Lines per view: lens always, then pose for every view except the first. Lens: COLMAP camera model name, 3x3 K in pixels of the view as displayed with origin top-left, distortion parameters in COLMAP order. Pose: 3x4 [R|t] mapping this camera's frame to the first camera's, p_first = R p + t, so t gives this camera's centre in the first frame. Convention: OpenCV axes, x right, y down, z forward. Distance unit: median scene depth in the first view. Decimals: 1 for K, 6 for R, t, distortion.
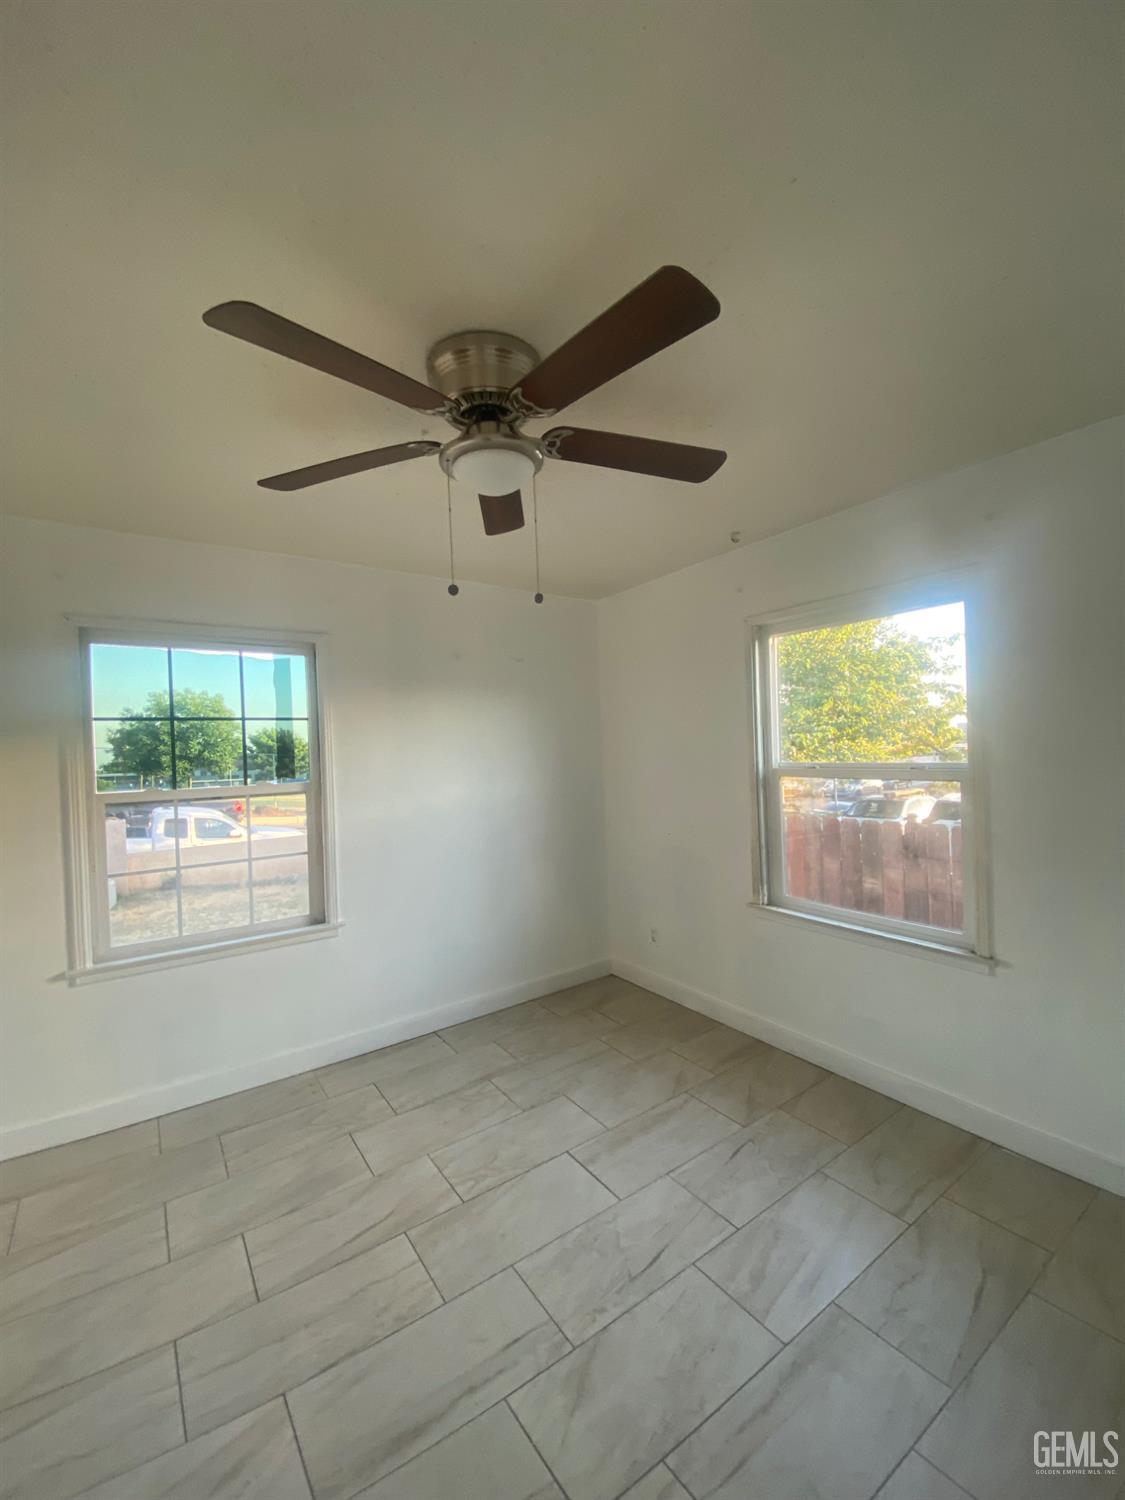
lens RADIAL K [[622.1, 0, 566.4], [0, 622.1, 744.6], [0, 0, 1]] dist [0.014642, -0.017549]
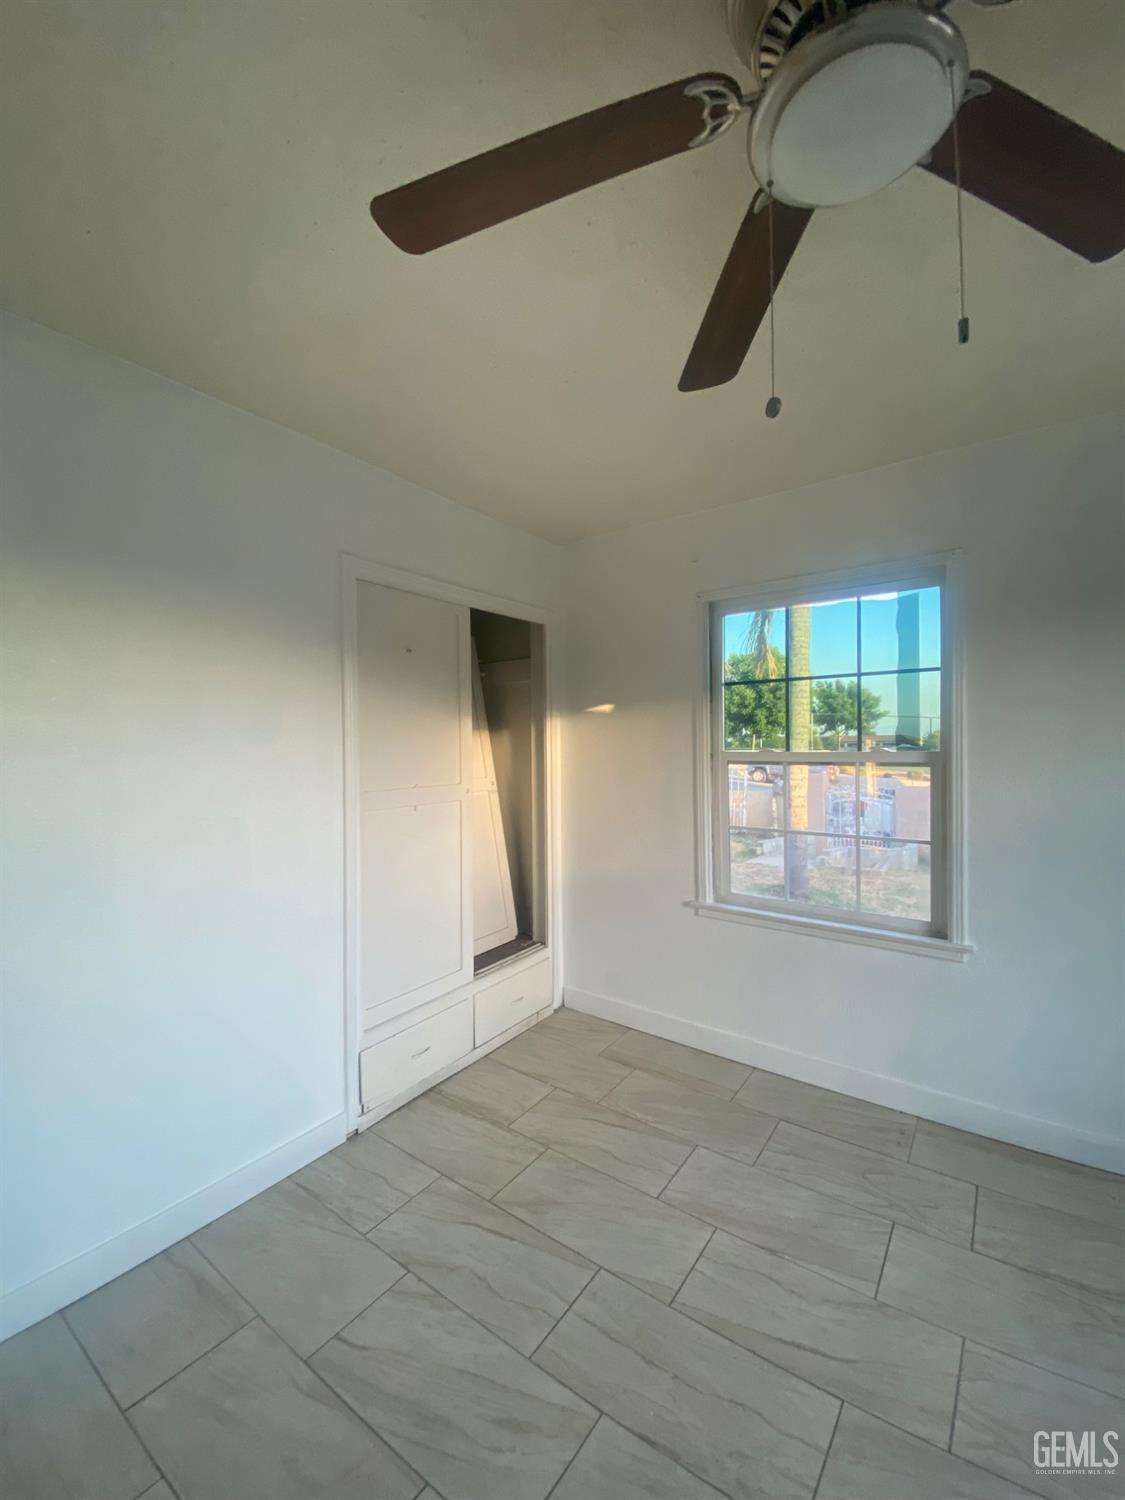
lens RADIAL K [[622.1, 0, 566.4], [0, 622.1, 744.6], [0, 0, 1]] dist [0.014642, -0.017549]
pose [[0.330905, 0.041441, -0.942754, 0.186935], [-0.002466, 0.999070, 0.043050, 0.022590], [0.943661, -0.011921, 0.330699, 0.371327]]
